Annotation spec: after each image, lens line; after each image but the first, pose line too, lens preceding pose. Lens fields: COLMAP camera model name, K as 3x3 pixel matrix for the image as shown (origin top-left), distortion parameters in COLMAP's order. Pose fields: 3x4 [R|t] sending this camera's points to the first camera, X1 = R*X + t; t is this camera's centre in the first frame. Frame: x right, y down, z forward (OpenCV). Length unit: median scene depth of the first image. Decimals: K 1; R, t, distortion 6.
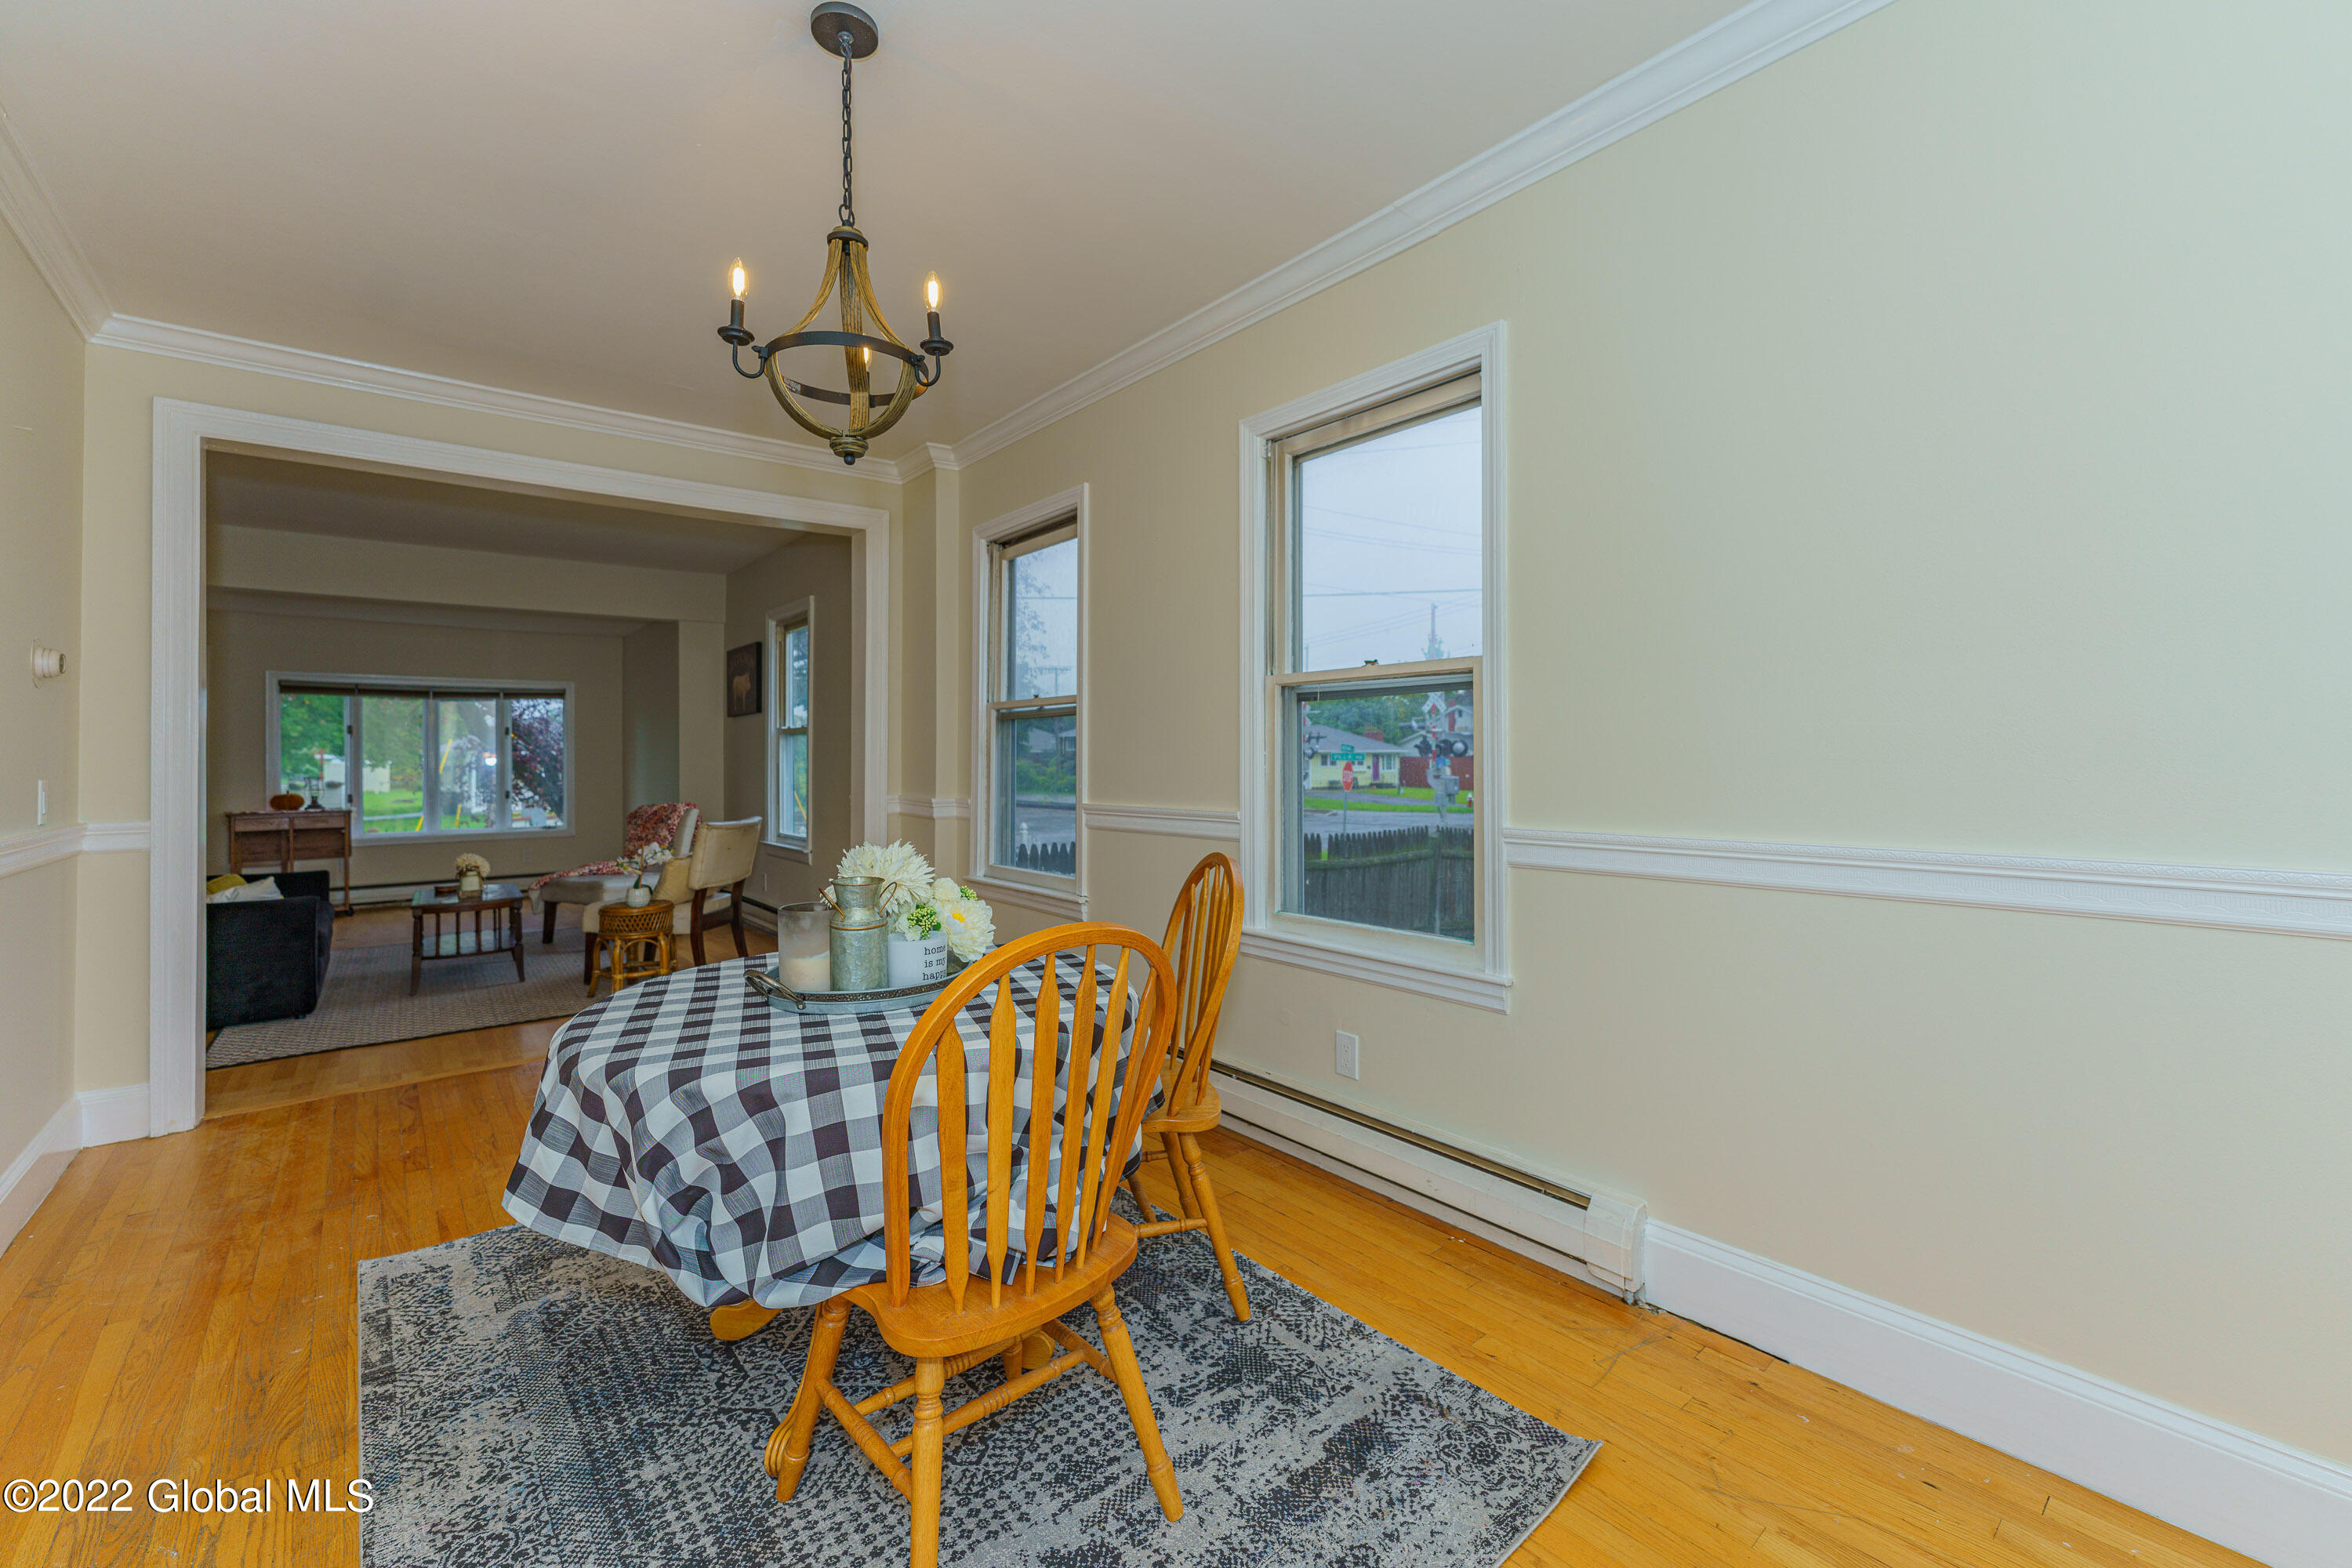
lens RADIAL K [[949.6, 0, 1178.7], [0, 949.6, 757.0], [0, 0, 1]] dist [-0.001279, -0.000406]
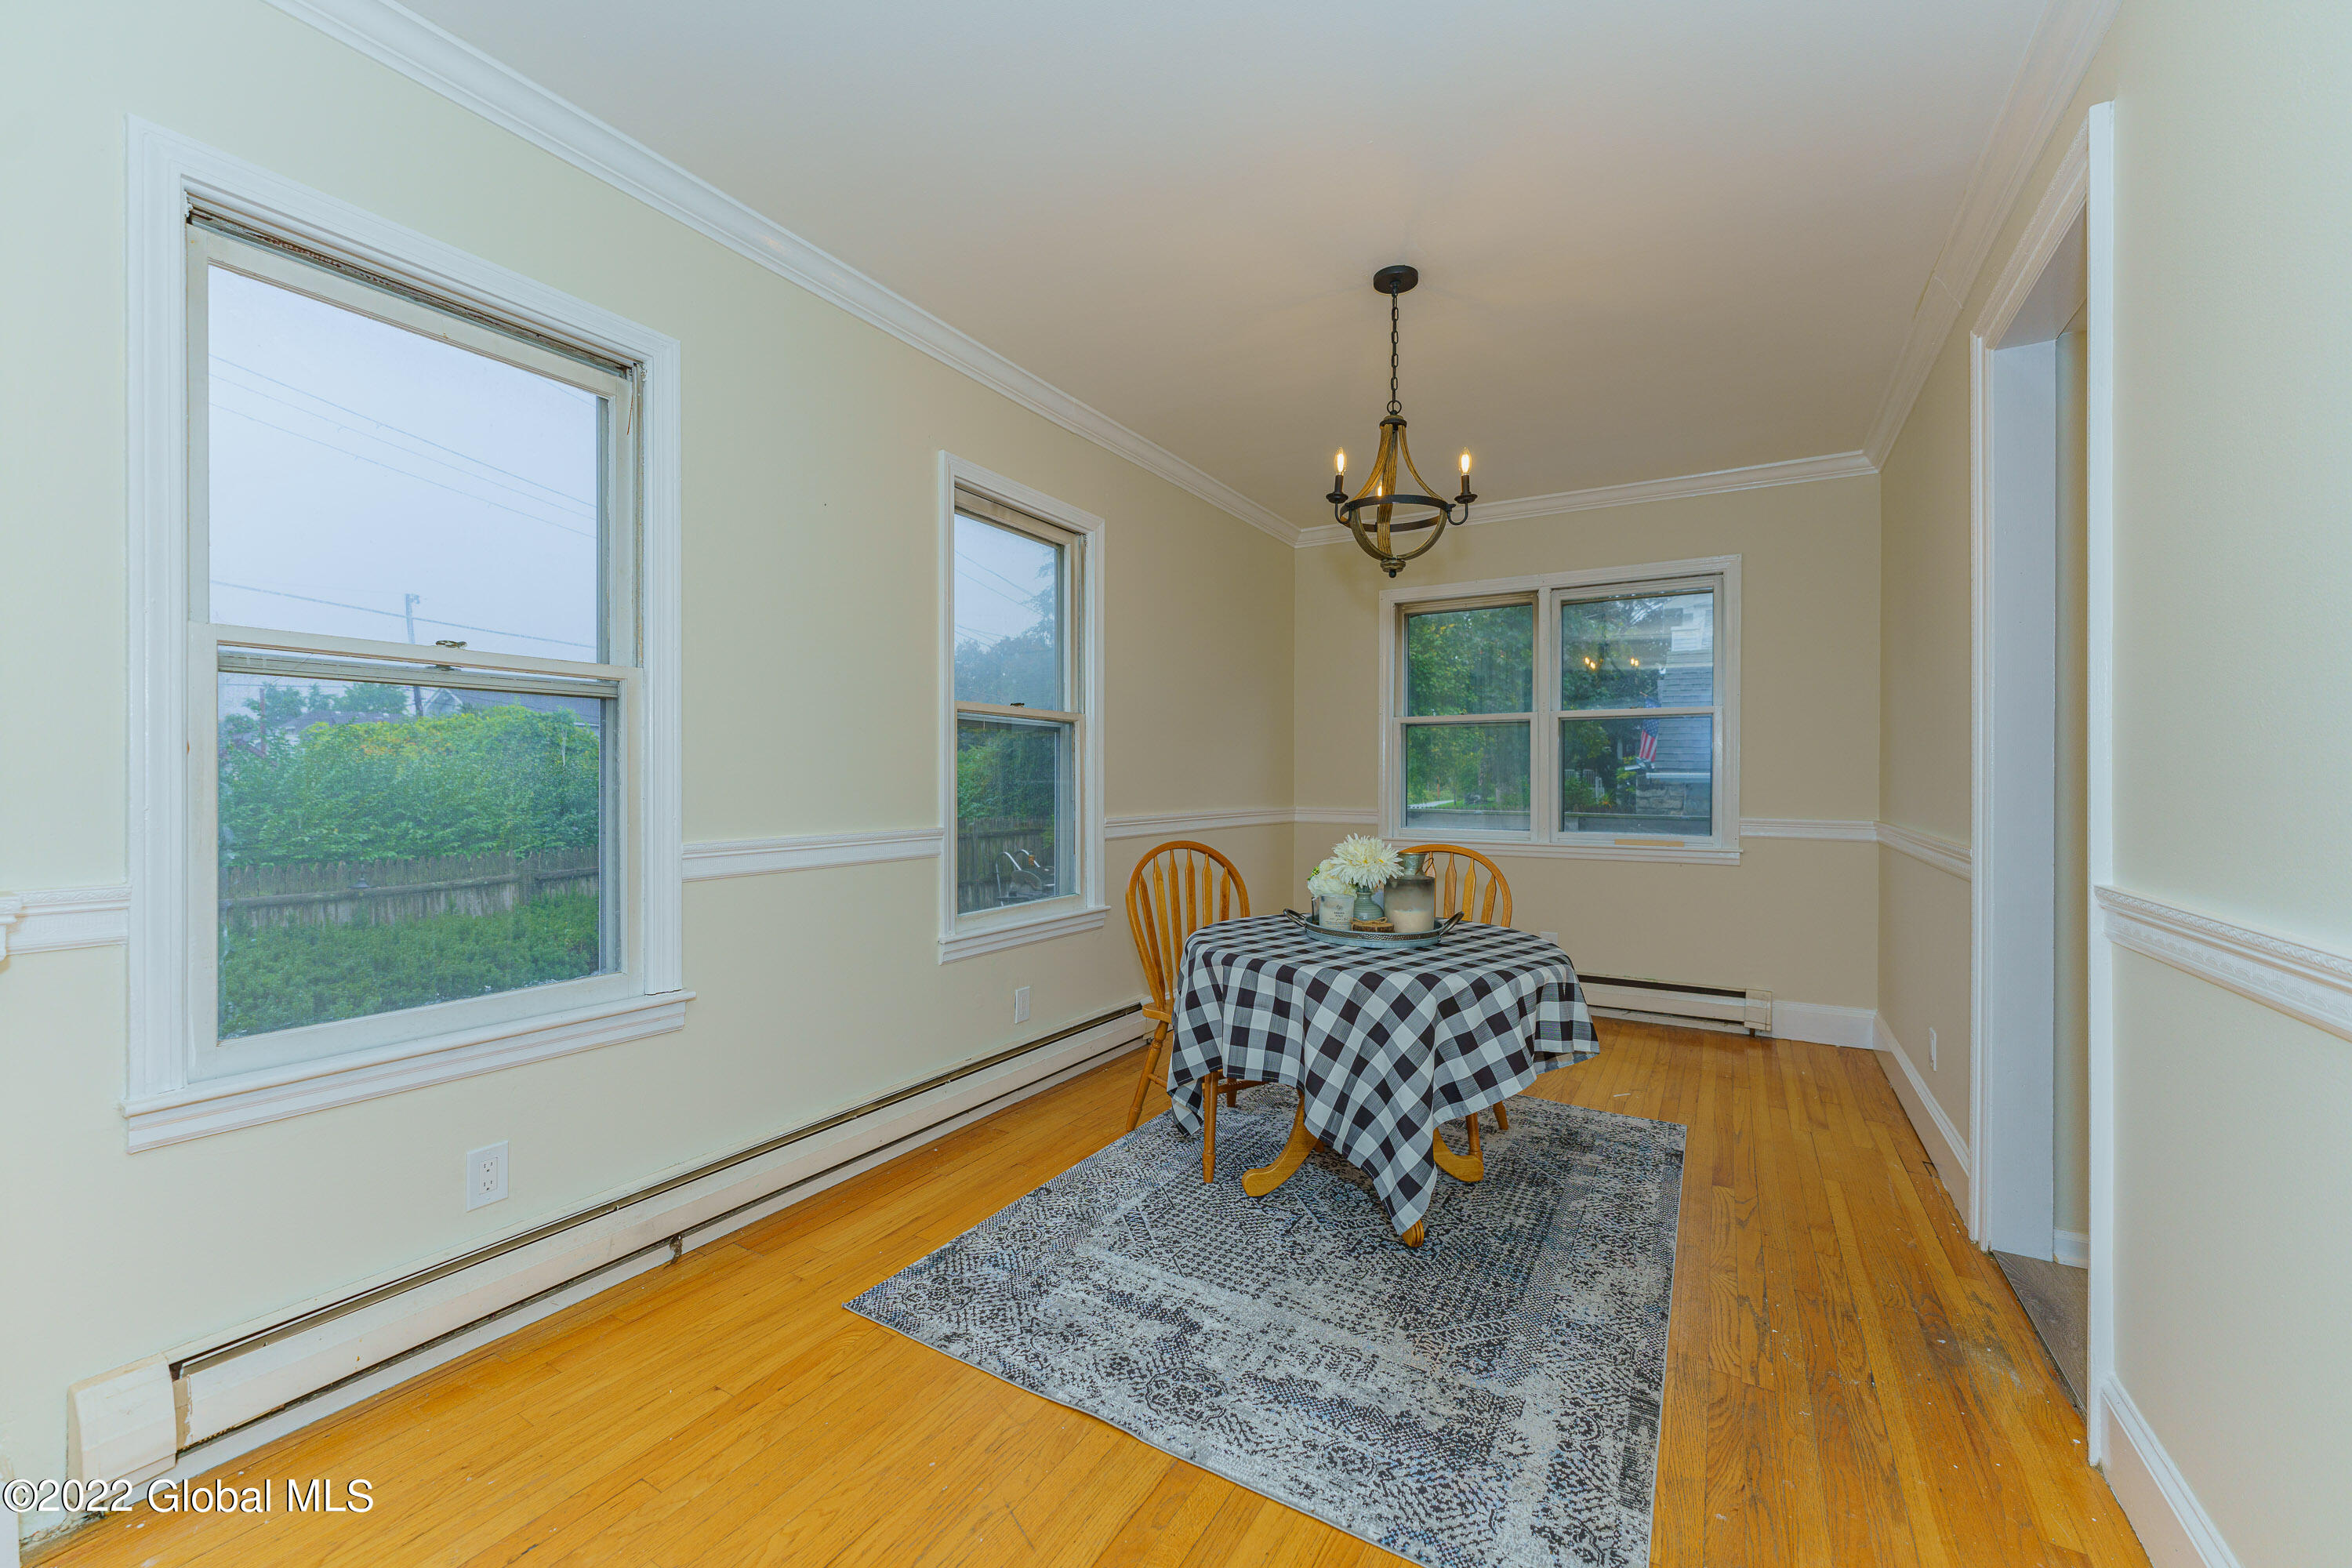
lens RADIAL K [[938.9, 0, 1174.0], [0, 938.9, 780.4], [0, 0, 1]] dist [-0.000504, -0.000218]
pose [[-0.325499, 0.003013, 0.945538, -1.477424], [-0.005243, 0.999974, -0.004992, 0.015545], [-0.945528, -0.006582, -0.325475, 1.638449]]
